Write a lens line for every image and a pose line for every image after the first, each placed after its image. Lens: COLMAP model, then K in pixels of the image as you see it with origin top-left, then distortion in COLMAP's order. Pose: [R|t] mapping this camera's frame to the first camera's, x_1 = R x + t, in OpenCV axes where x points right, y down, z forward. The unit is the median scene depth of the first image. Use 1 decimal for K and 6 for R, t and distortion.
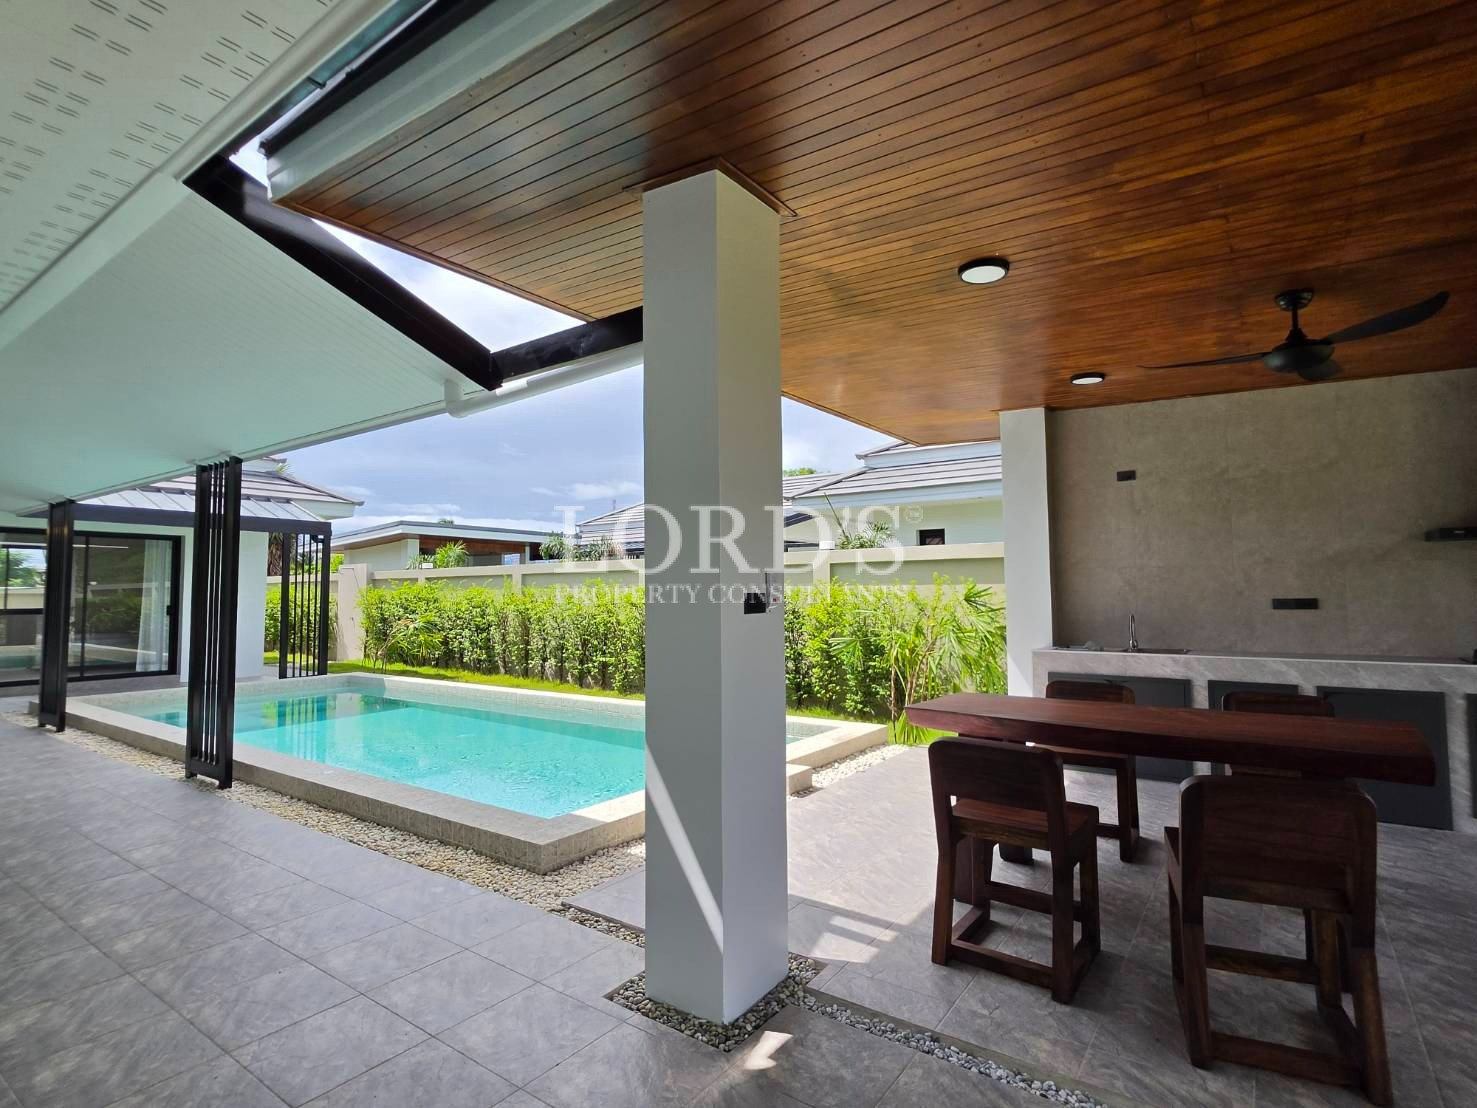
lens RADIAL K [[765.2, 0, 734.2], [0, 765.2, 549.5], [0, 0, 1]] dist [-0.005311, 0.000632]
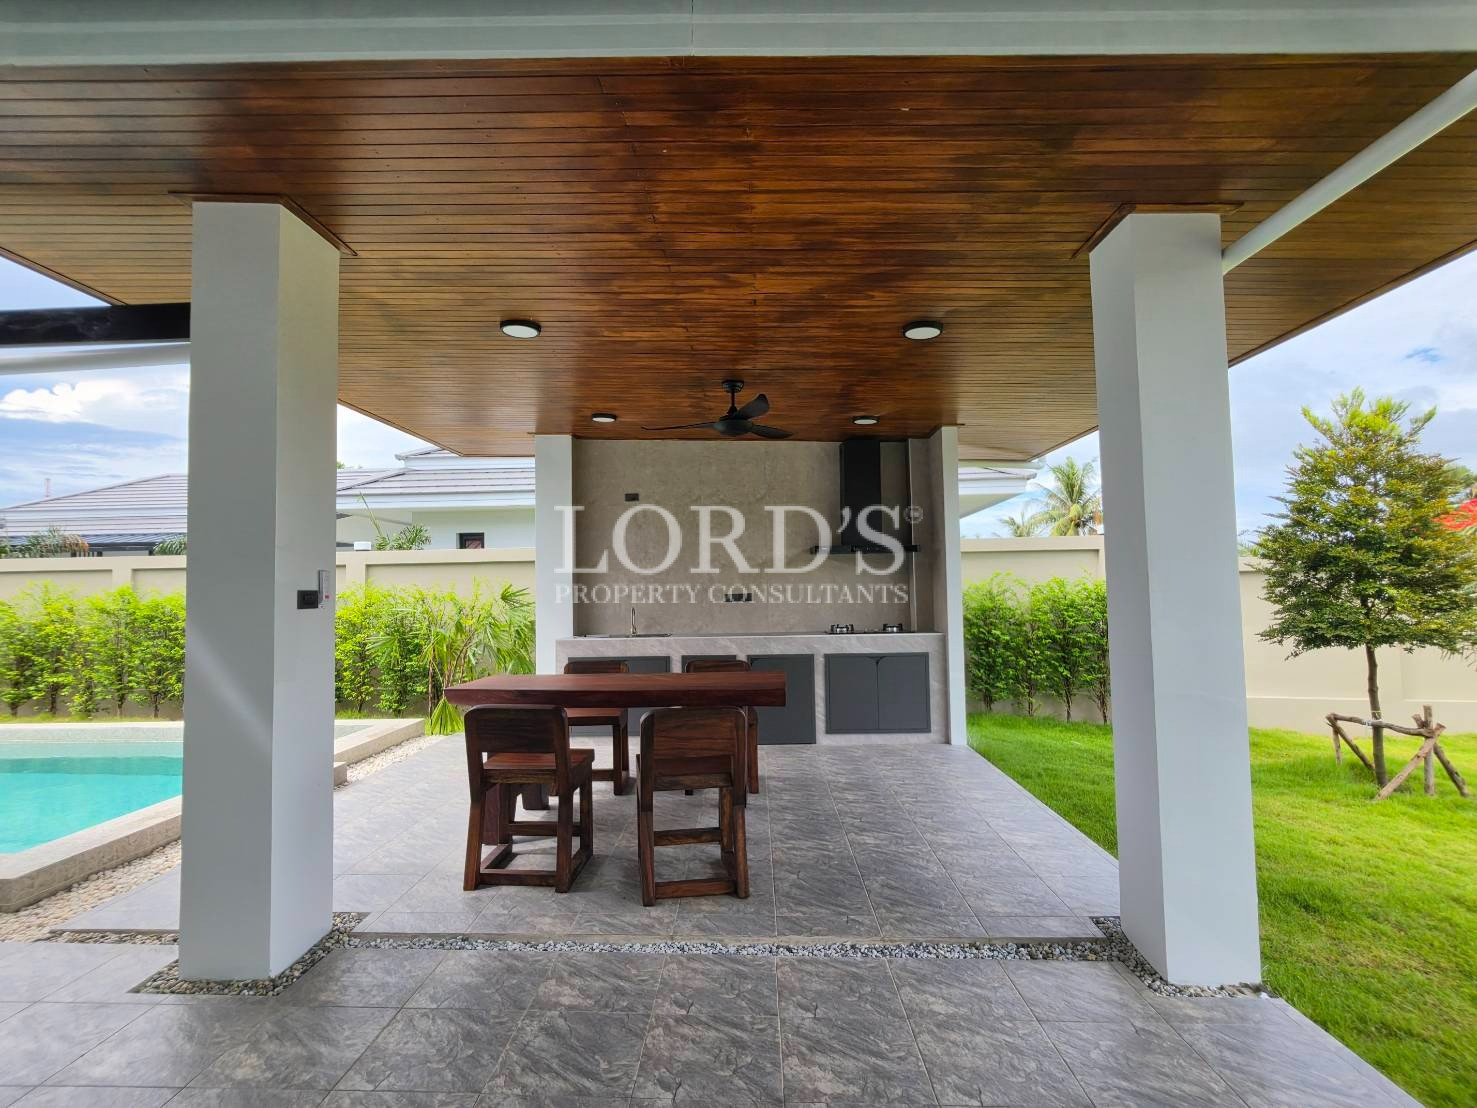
lens RADIAL K [[765.2, 0, 734.6], [0, 765.2, 545.0], [0, 0, 1]] dist [-0.005311, 0.000632]
pose [[0.833746, 0.025812, 0.551545, -0.047658], [-0.020576, 0.999665, -0.015679, -0.002735], [-0.551765, 0.001724, 0.833998, -0.181658]]
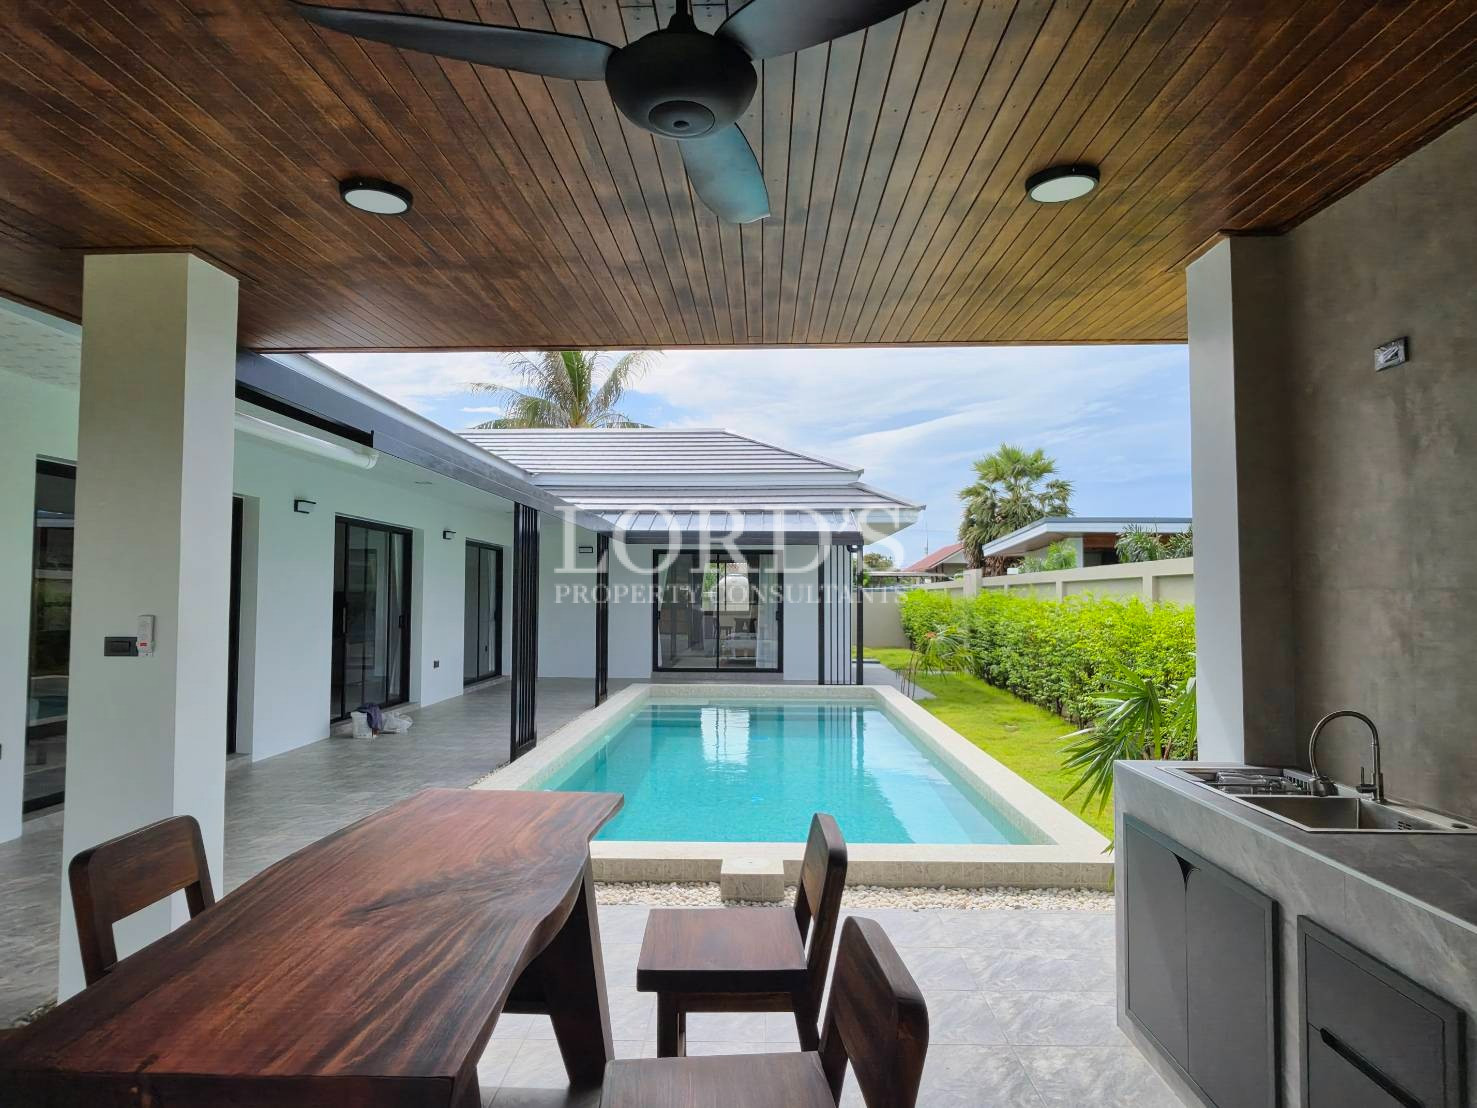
lens RADIAL K [[890.6, 0, 724.5], [0, 890.6, 544.8], [0, 0, 1]] dist [0.001041, 0.000813]
pose [[0.550908, -0.039849, -0.833614, 1.022627], [0.041055, 0.998944, -0.020621, -0.005385], [0.833556, -0.022864, 0.551962, 0.637595]]
